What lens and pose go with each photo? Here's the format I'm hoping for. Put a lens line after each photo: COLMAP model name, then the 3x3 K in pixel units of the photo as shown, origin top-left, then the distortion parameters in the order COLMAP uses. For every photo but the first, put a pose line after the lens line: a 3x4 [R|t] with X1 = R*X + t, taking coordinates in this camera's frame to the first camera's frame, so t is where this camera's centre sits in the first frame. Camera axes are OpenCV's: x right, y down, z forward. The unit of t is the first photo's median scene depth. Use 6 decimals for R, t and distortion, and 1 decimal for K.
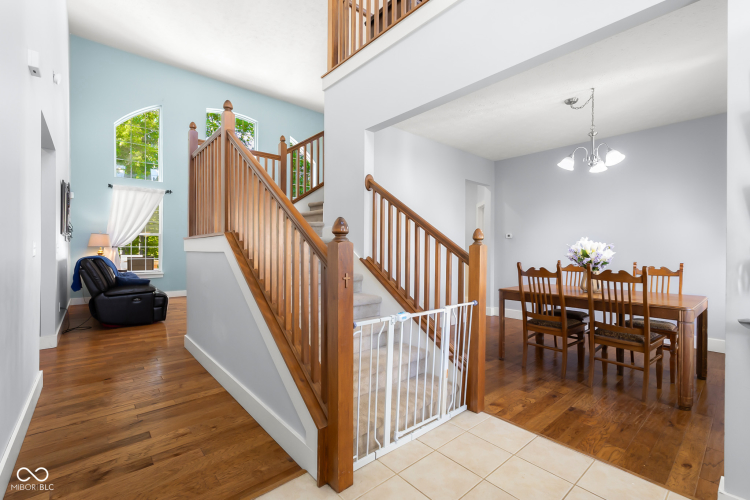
lens RADIAL K [[338.7, 0, 378.3], [0, 338.7, 238.0], [0, 0, 1]] dist [-0.002368, -0.000027]
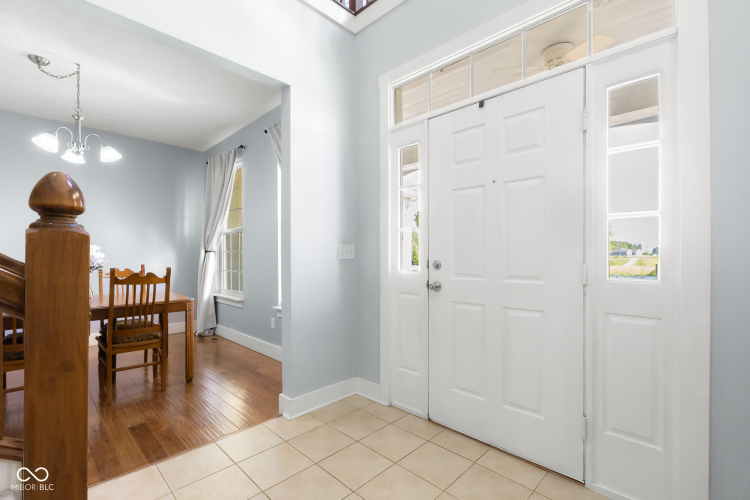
lens RADIAL K [[329.5, 0, 371.5], [0, 329.5, 256.4], [0, 0, 1]] dist [-0.017092, 0.000456]
pose [[-0.080673, -0.011460, 0.996675, -0.259676], [-0.032337, 0.999438, 0.008875, 0.012662], [-0.996216, -0.031514, -0.080998, 0.335850]]
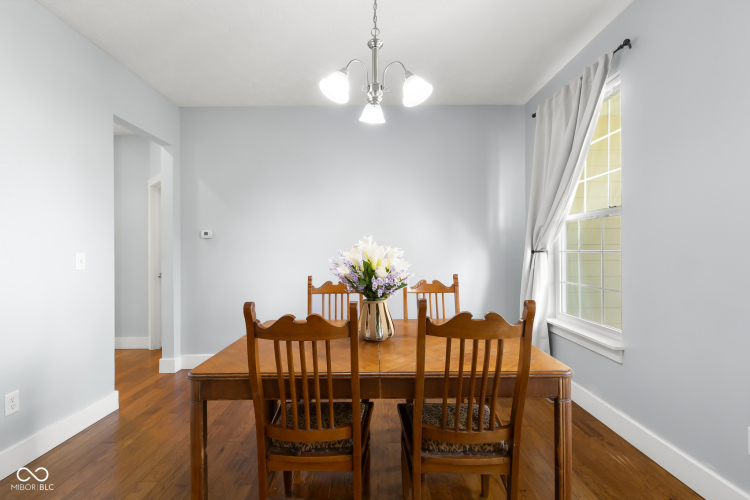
lens RADIAL K [[329.5, 0, 371.5], [0, 329.5, 256.4], [0, 0, 1]] dist [-0.017092, 0.000456]
pose [[0.659203, -0.024352, 0.751570, 0.245936], [-0.014810, 0.998861, 0.045354, 0.005627], [-0.751819, -0.041028, 0.658092, 0.687248]]
